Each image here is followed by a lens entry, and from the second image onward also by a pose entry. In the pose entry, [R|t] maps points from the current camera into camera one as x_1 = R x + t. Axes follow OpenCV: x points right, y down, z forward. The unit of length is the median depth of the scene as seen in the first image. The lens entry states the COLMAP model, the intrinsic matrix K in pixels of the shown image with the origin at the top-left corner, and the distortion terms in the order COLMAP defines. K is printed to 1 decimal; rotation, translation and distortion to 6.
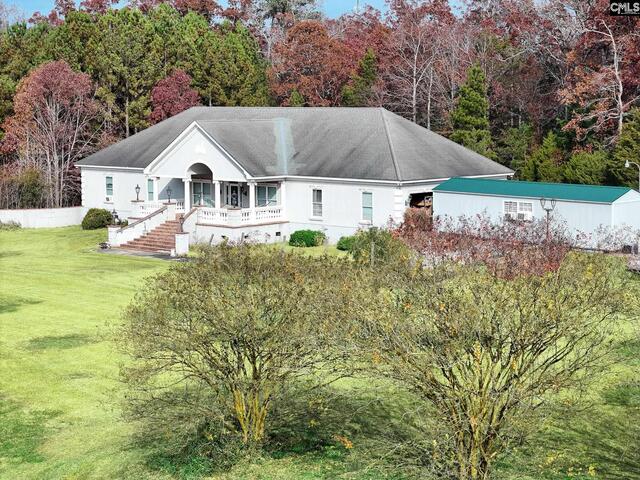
lens RADIAL K [[1296.0, 0, 320.0], [0, 1296.0, 239.8], [0, 0, 1]] dist [-0.080621, 0.000000]
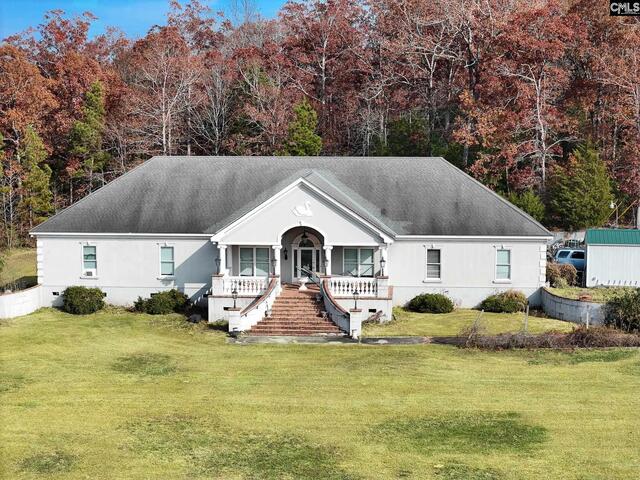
lens RADIAL K [[1296.0, 0, 320.0], [0, 1296.0, 239.9], [0, 0, 1]] dist [-0.080621, 0.000000]
pose [[0.805795, -0.058352, 0.589312, -0.589980], [0.063656, 0.997903, 0.011770, -0.059809], [-0.588763, 0.028029, 0.807820, 0.302668]]
